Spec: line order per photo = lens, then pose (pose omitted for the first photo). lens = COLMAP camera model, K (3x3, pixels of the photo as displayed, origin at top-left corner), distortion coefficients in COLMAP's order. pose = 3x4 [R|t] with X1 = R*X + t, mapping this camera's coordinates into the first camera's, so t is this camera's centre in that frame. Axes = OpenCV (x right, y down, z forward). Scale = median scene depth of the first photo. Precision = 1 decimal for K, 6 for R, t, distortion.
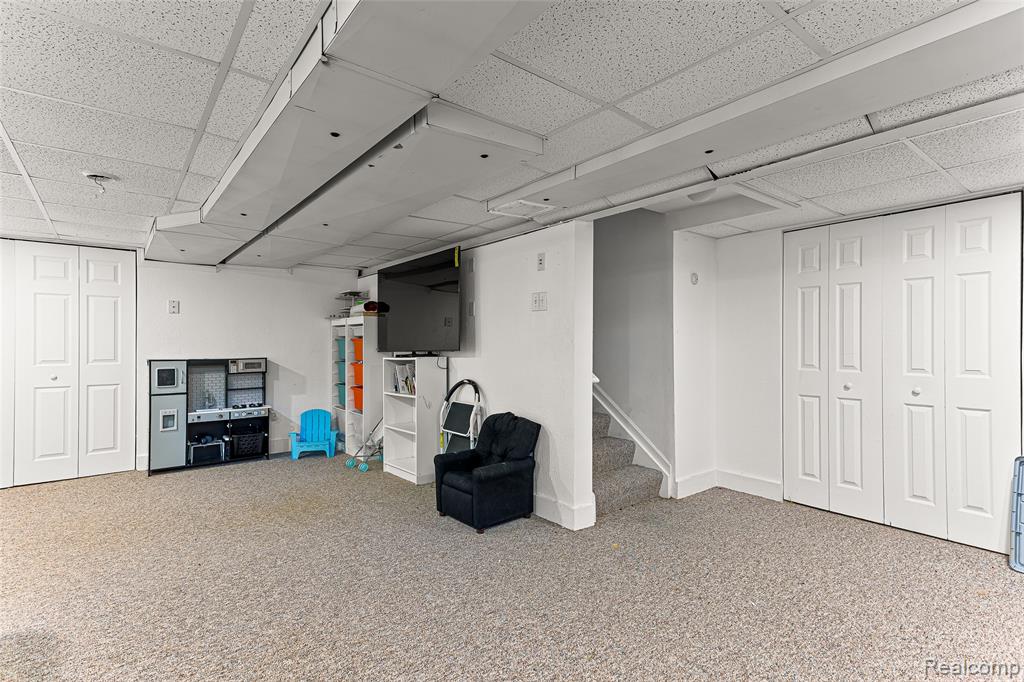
lens RADIAL K [[484.6, 0, 510.8], [0, 484.6, 340.9], [0, 0, 1]] dist [0.022980, -0.001225]
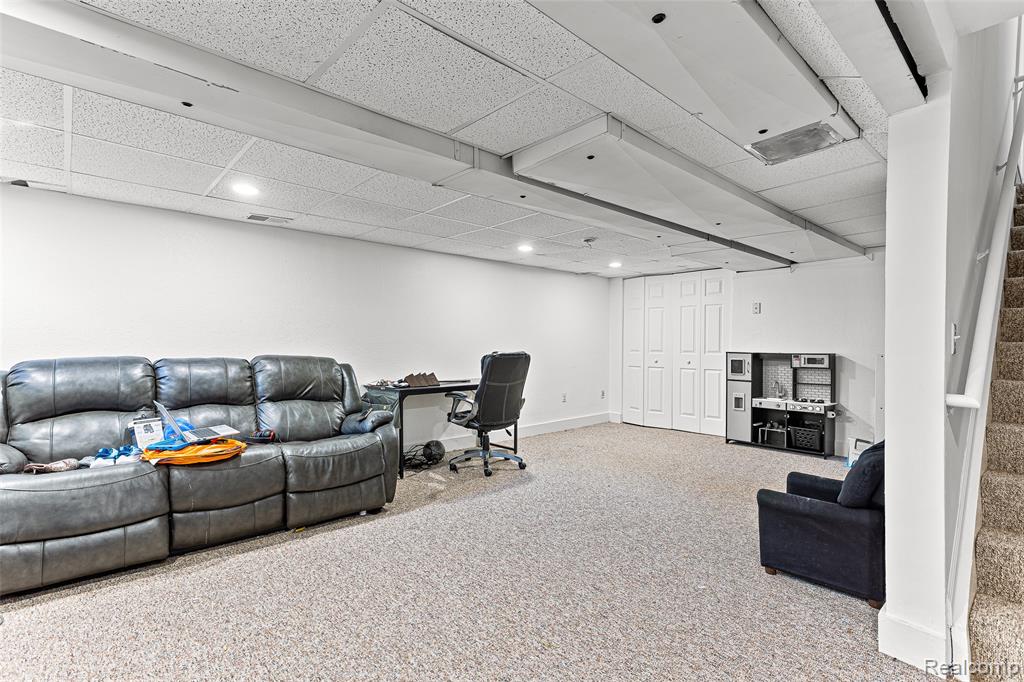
lens RADIAL K [[484.6, 0, 512.8], [0, 484.6, 343.5], [0, 0, 1]] dist [0.022980, -0.001225]
pose [[0.067439, 0.001156, -0.997723, 0.464286], [0.004274, 0.999990, 0.001448, 0.011947], [0.997714, -0.004362, 0.067433, 0.349251]]
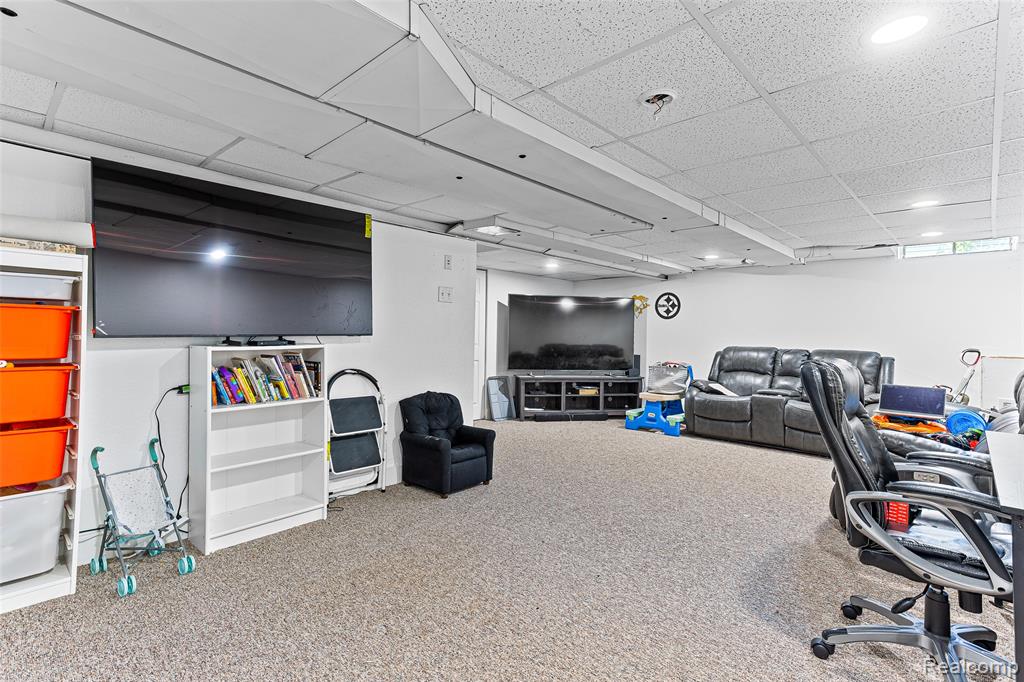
lens RADIAL K [[484.6, 0, 511.5], [0, 484.6, 341.5], [0, 0, 1]] dist [0.022980, -0.001225]
pose [[-0.133704, -0.010132, 0.990969, -0.845460], [-0.022680, 0.999717, 0.007162, 0.016194], [-0.990762, -0.021518, -0.133896, 0.731715]]
